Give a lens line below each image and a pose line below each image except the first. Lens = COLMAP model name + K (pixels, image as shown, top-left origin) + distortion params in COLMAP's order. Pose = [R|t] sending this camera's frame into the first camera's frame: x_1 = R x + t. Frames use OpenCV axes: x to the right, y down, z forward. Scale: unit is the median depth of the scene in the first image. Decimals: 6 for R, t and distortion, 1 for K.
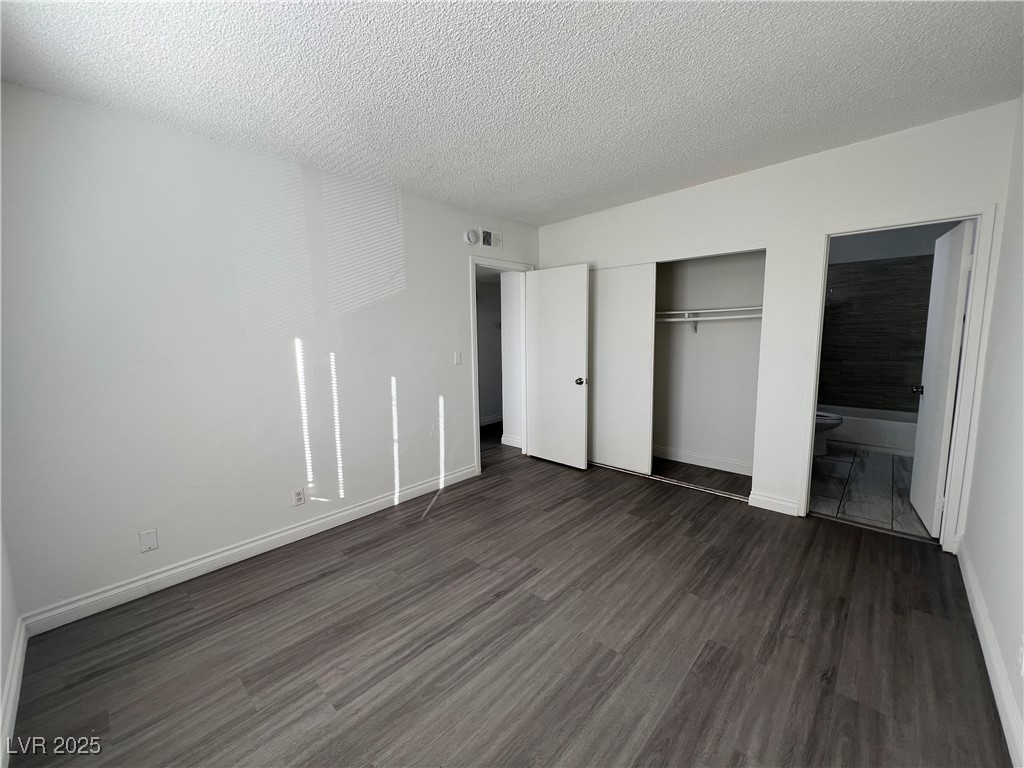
lens RADIAL K [[410.5, 0, 512.0], [0, 410.5, 384.0], [0, 0, 1]] dist [-0.001116, 0.000031]
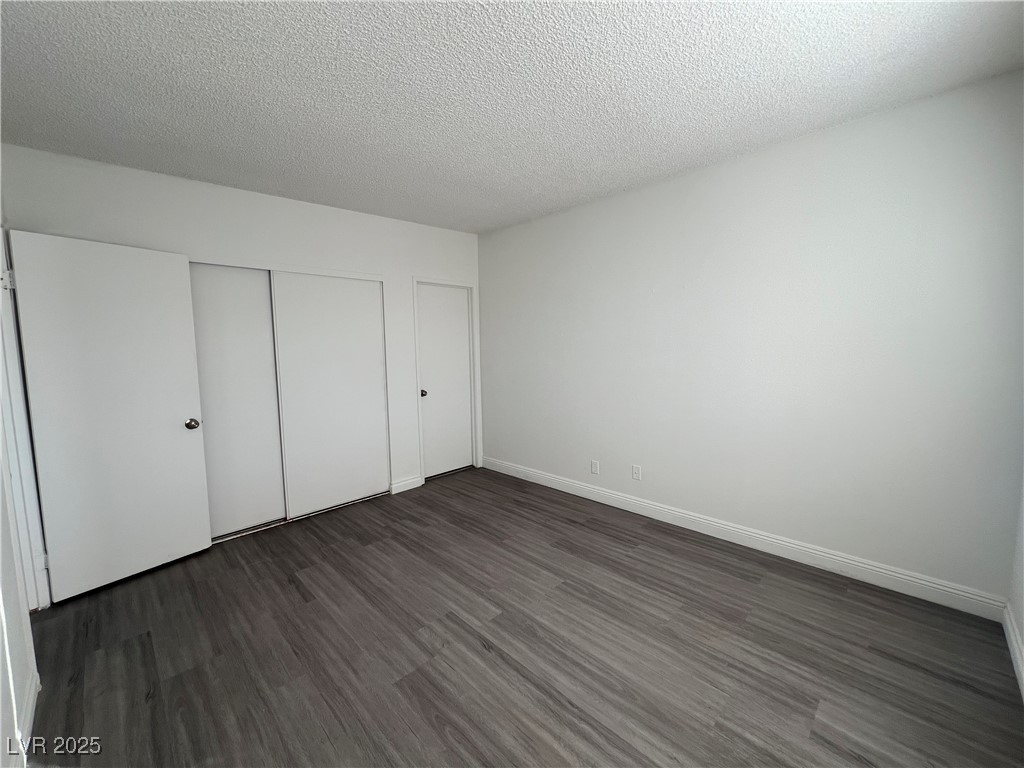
lens RADIAL K [[411.2, 0, 512.0], [0, 411.2, 384.0], [0, 0, 1]] dist [0.000565, 0.000240]
pose [[0.030730, -0.081918, 0.996165, -0.878365], [0.143915, 0.986614, 0.076693, -0.096969], [-0.989113, 0.141007, 0.042108, 0.859493]]
